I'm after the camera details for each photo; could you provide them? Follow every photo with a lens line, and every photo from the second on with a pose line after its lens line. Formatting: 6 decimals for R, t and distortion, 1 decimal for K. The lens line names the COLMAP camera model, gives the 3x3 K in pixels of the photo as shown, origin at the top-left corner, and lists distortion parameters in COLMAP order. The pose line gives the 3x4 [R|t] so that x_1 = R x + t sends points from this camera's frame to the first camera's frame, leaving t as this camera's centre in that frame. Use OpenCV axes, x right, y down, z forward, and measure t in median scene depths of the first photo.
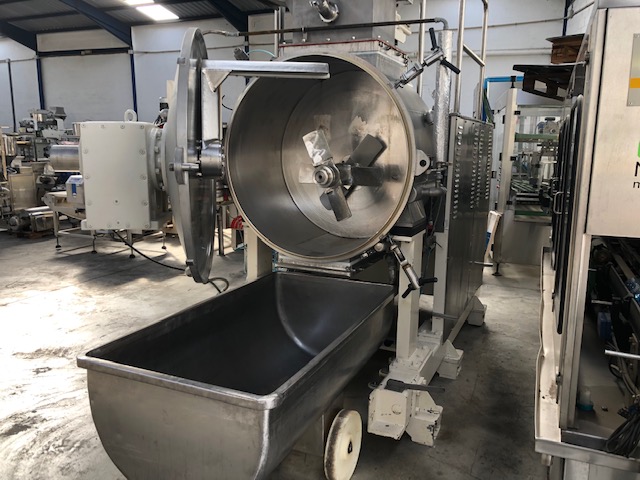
lens RADIAL K [[527.5, 0, 322.7], [0, 527.5, 254.0], [0, 0, 1]] dist [0.024482, -0.023475]
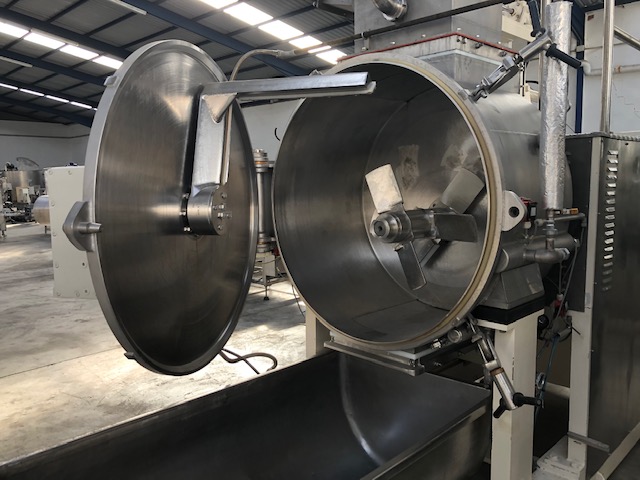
lens RADIAL K [[527.5, 0, 316.5], [0, 527.5, 242.8], [0, 0, 1]] dist [0.024482, -0.023475]
pose [[0.934138, 0.015480, -0.356576, 0.175637], [-0.045485, 0.996076, -0.075916, -0.069861], [0.354002, 0.087135, 0.931177, 0.304305]]
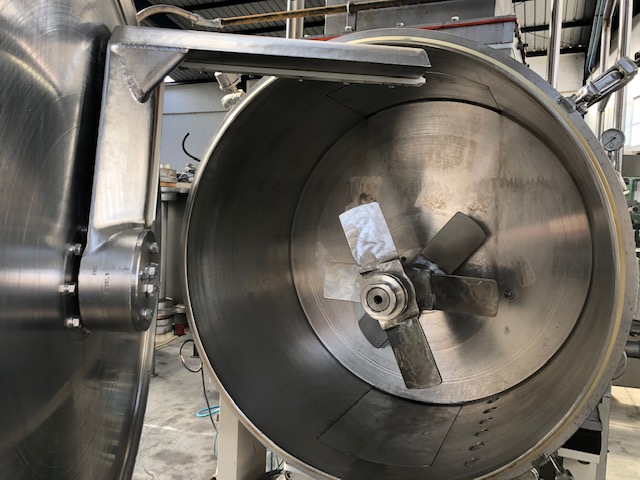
lens RADIAL K [[527.5, 0, 325.9], [0, 527.5, 235.4], [0, 0, 1]] dist [0.024482, -0.023475]
pose [[0.999451, 0.021379, 0.025330, -0.067056], [-0.016971, 0.986484, -0.162974, -0.128582], [-0.028471, 0.162455, 0.986305, 0.542977]]
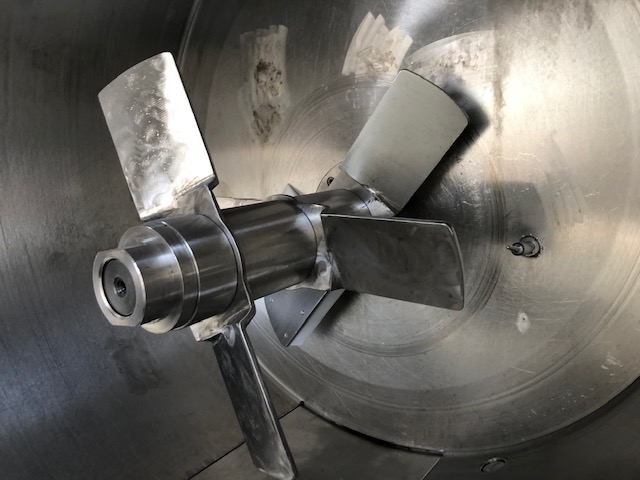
lens RADIAL K [[527.5, 0, 321.0], [0, 527.5, 243.3], [0, 0, 1]] dist [0.024482, -0.023475]
pose [[0.977984, -0.007512, -0.208545, 0.109914], [0.006029, 0.999952, -0.007744, -0.164418], [0.208593, 0.006316, 0.977982, 0.847920]]
